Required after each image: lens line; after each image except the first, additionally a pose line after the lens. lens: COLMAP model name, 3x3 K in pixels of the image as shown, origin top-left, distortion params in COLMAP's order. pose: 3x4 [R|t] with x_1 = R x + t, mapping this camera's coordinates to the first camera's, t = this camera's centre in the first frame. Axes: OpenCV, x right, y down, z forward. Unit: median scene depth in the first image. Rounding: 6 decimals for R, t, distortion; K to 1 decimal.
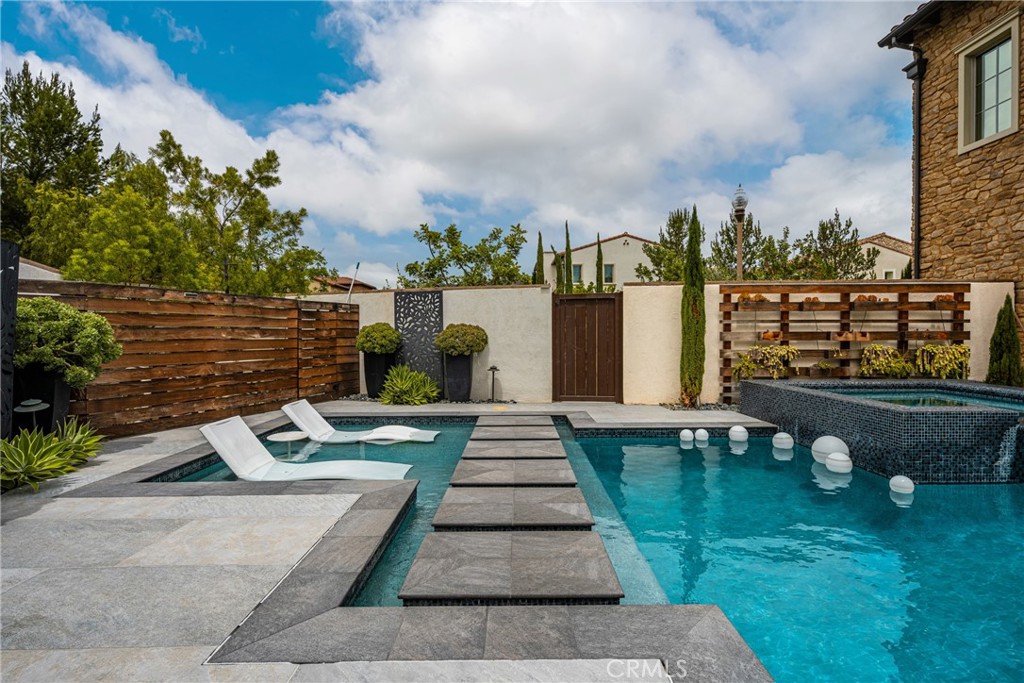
lens RADIAL K [[473.5, 0, 512.0], [0, 473.5, 341.5], [0, 0, 1]] dist [0.001153, -0.000143]
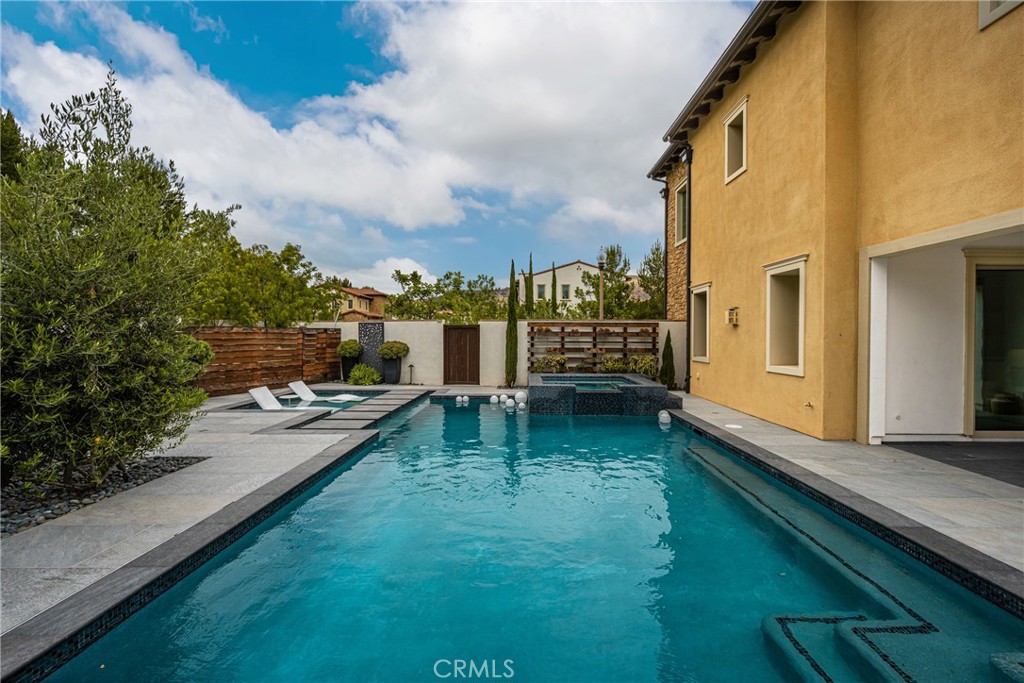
lens RADIAL K [[409.2, 0, 512.0], [0, 409.2, 341.5], [0, 0, 1]] dist [0.007096, -0.000223]
pose [[0.999724, 0.007849, -0.022146, 0.411394], [-0.007801, 0.999967, 0.002261, -0.045981], [0.022163, -0.002088, 0.999752, -0.597825]]
